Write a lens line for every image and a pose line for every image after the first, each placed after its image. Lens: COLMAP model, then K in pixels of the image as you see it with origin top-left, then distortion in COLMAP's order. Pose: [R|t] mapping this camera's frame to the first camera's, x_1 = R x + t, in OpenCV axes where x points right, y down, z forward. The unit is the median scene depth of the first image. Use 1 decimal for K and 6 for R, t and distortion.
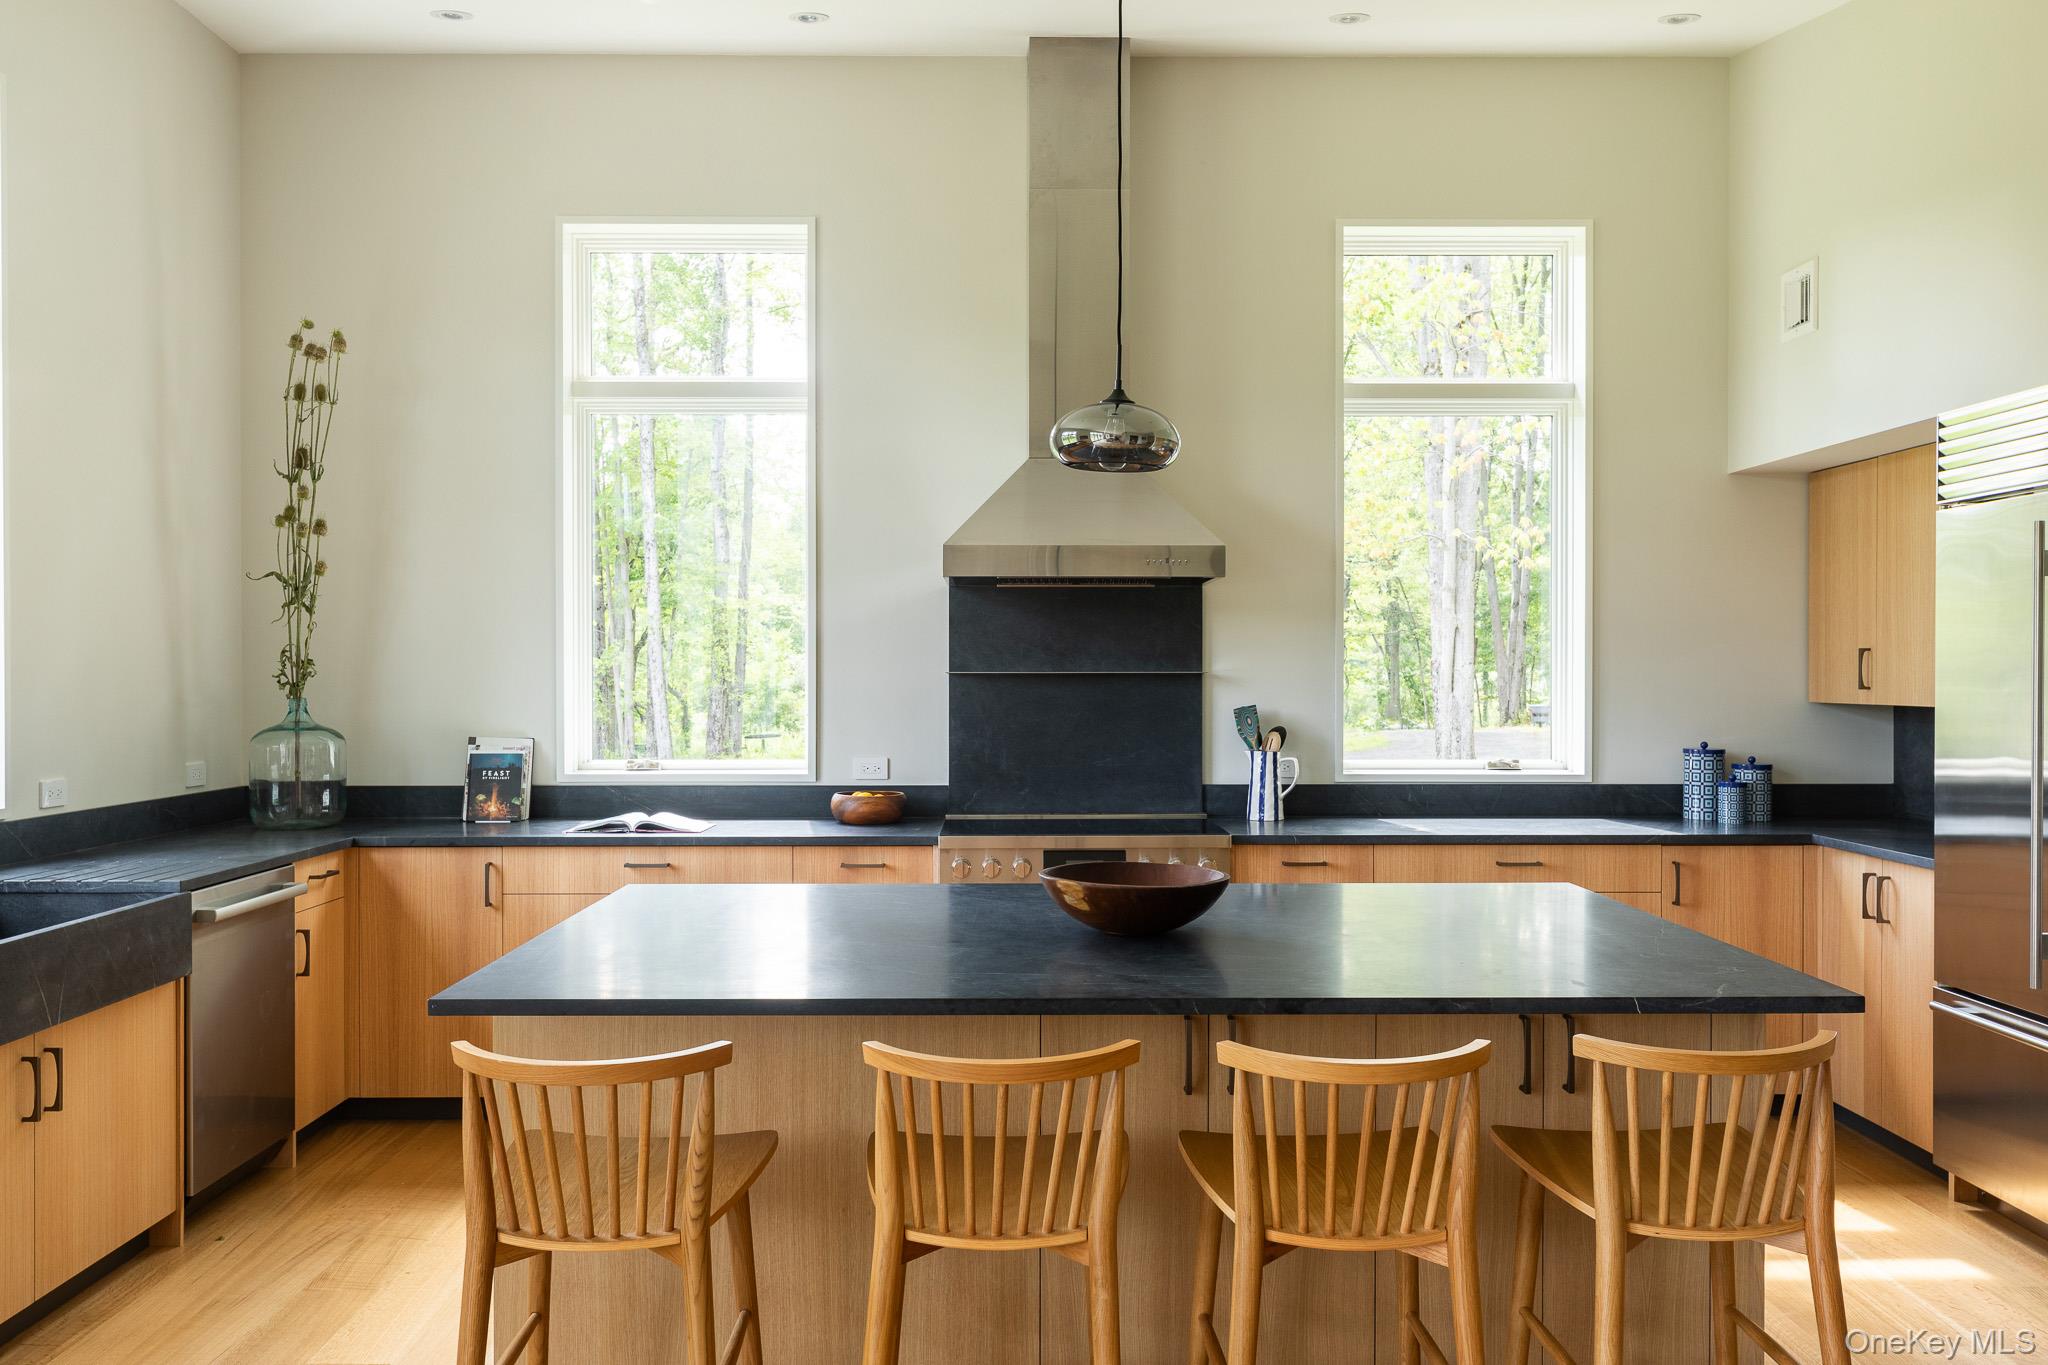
lens RADIAL K [[1497.5, 0, 1032.6], [0, 1497.5, 696.4], [0, 0, 1]] dist [0.004007, 0.001620]
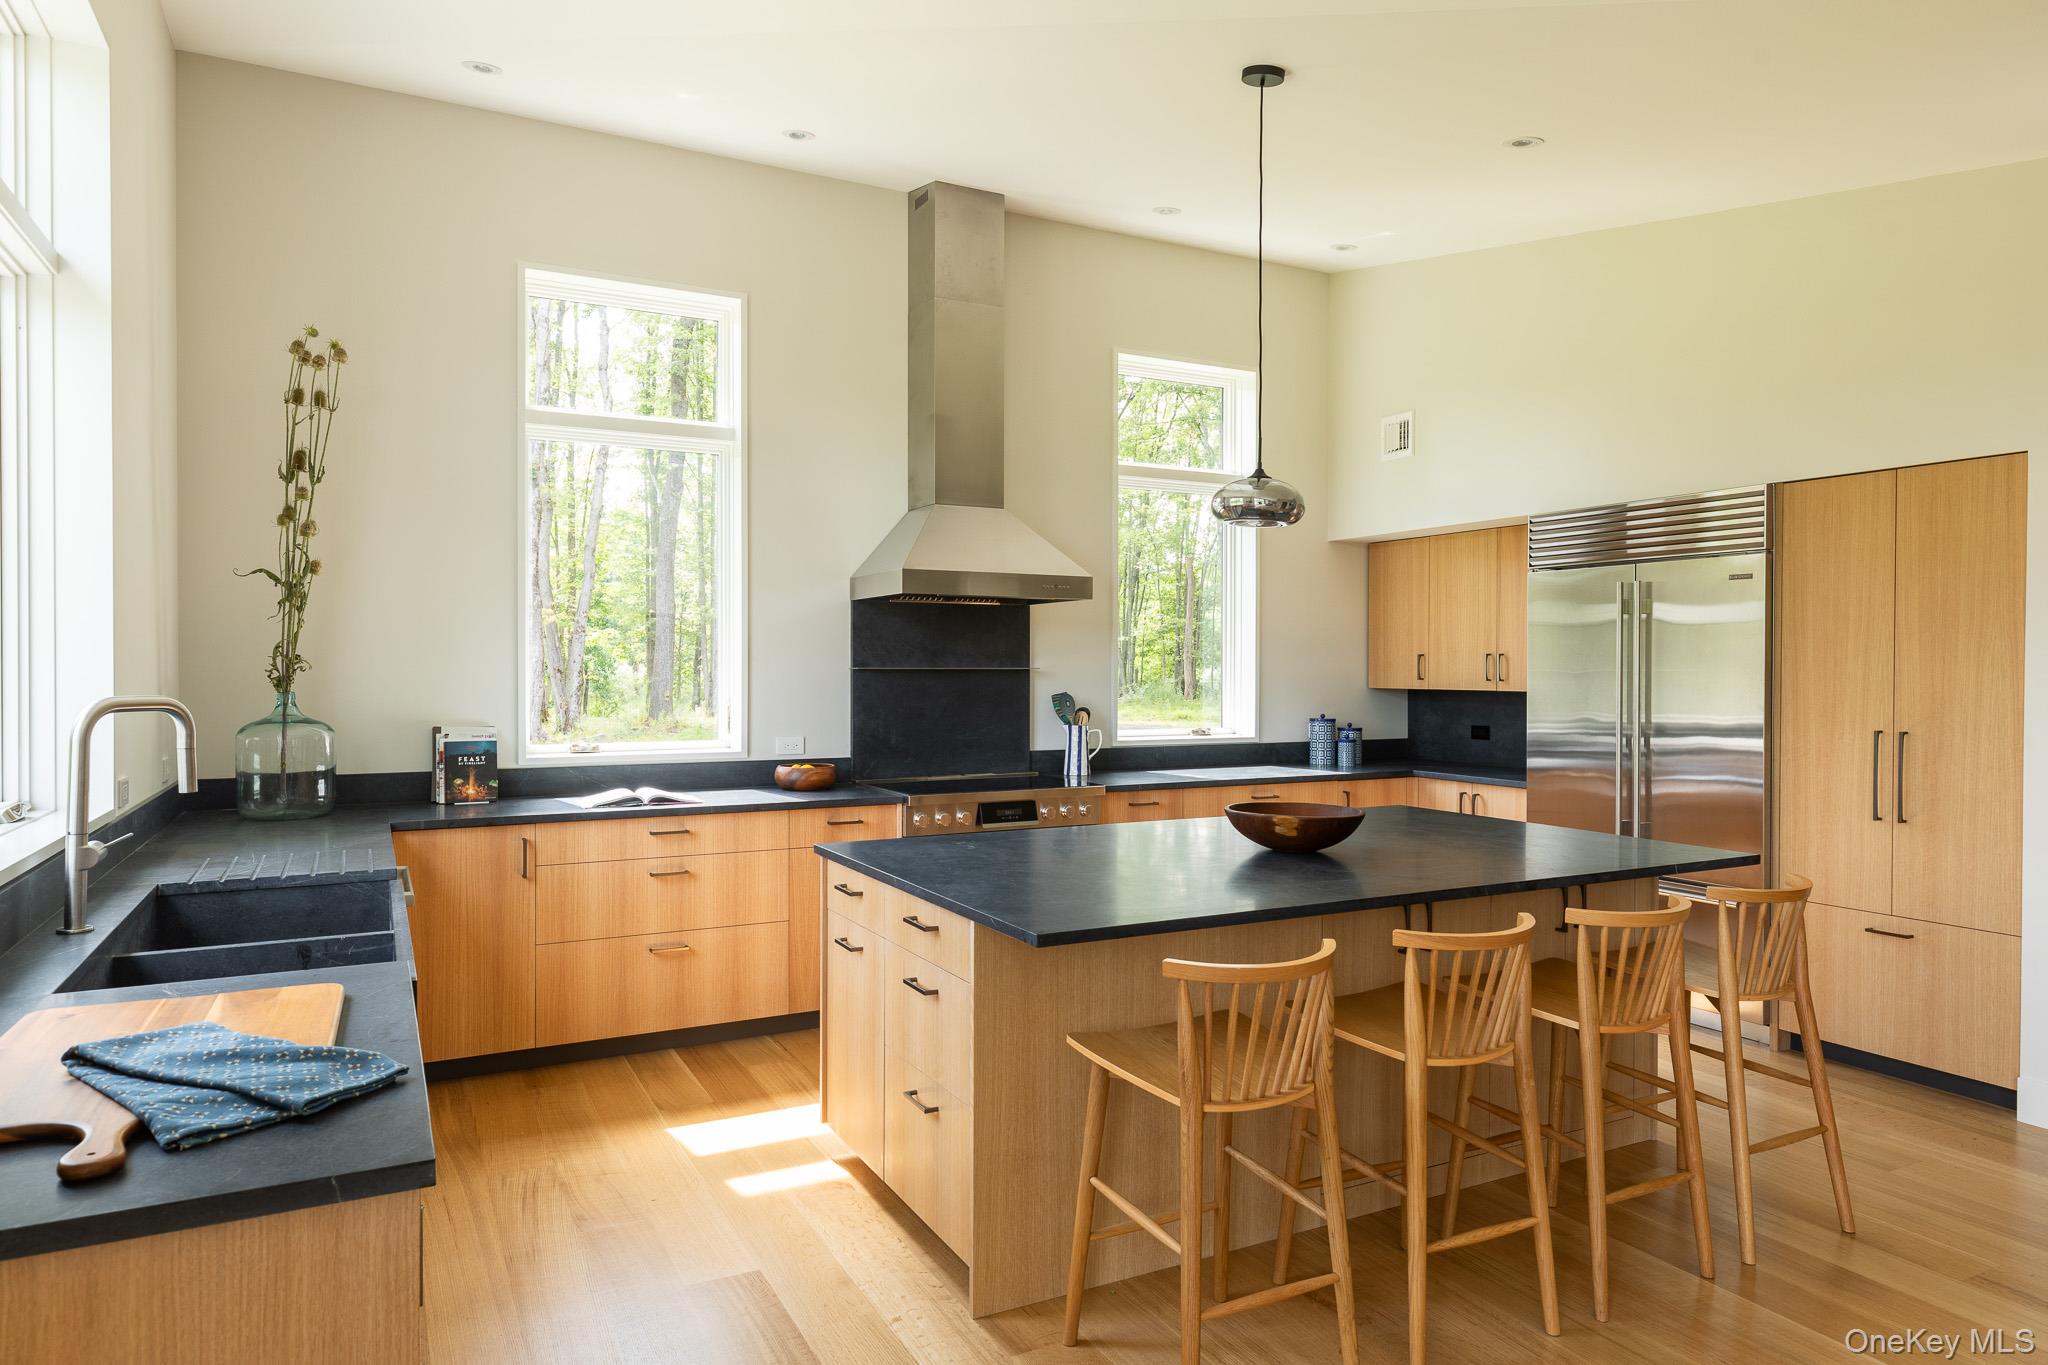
lens RADIAL K [[1159.6, 0, 951.2], [0, 1159.6, 680.7], [0, 0, 1]] dist [0.007151, 0.000509]
pose [[0.905887, -0.002713, 0.423511, -0.408026], [0.004995, 0.999978, -0.004278, -0.000793], [-0.423490, 0.005991, 0.905881, 0.079645]]
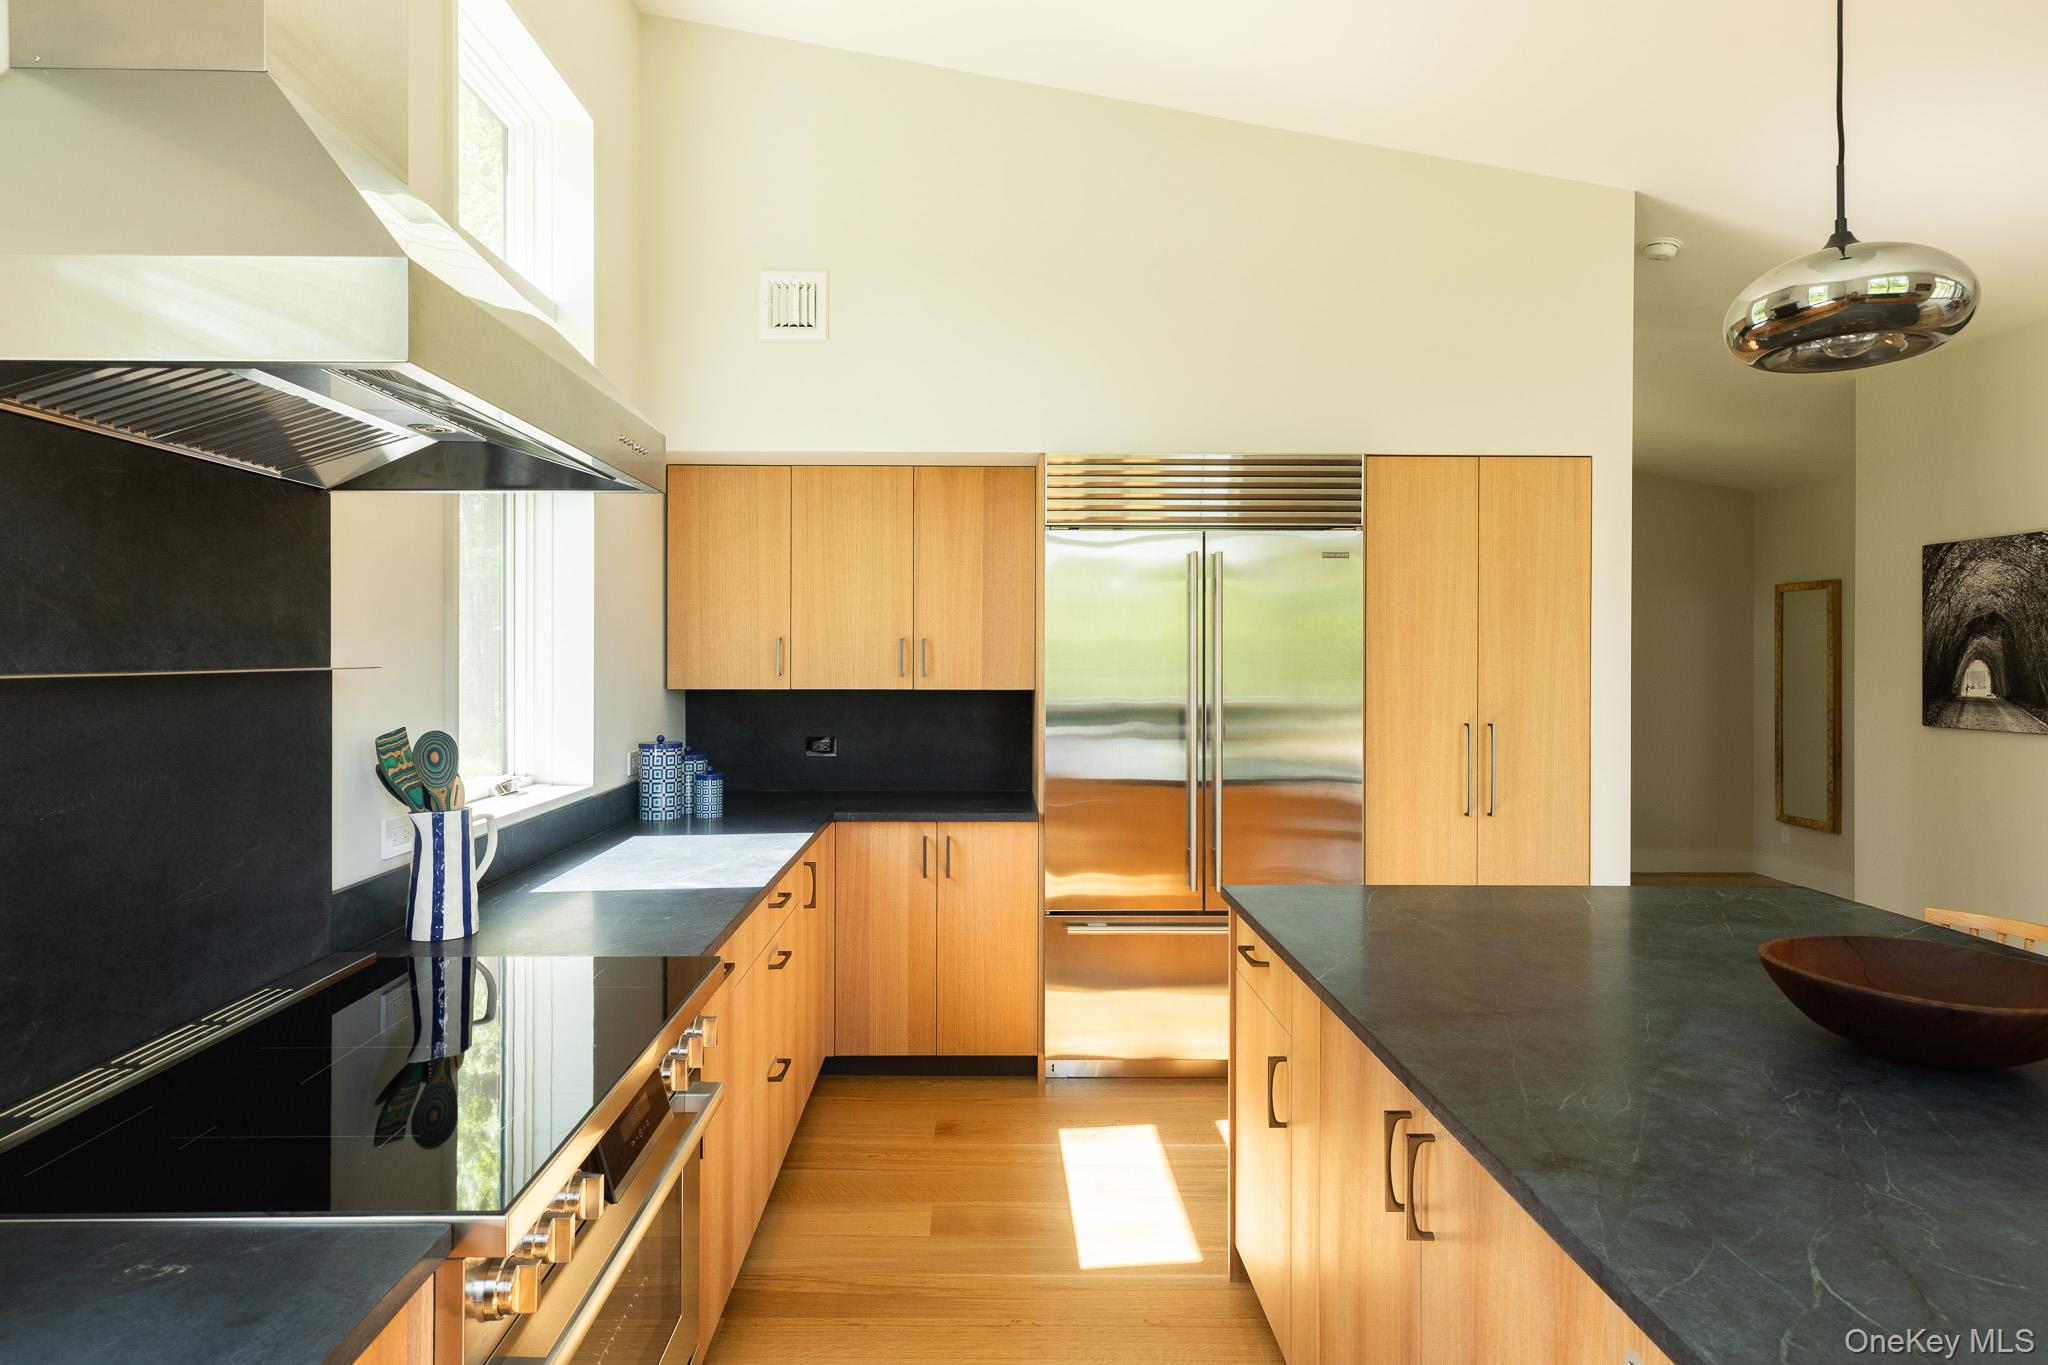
lens RADIAL K [[1151.9, 0, 969.6], [0, 1151.9, 652.0], [0, 0, 1]] dist [0.000474, 0.000086]
pose [[0.000677, -0.000701, 1.000000, -0.270437], [0.016049, 0.999871, 0.000690, -0.019005], [-0.999871, 0.016049, 0.000688, 0.813795]]
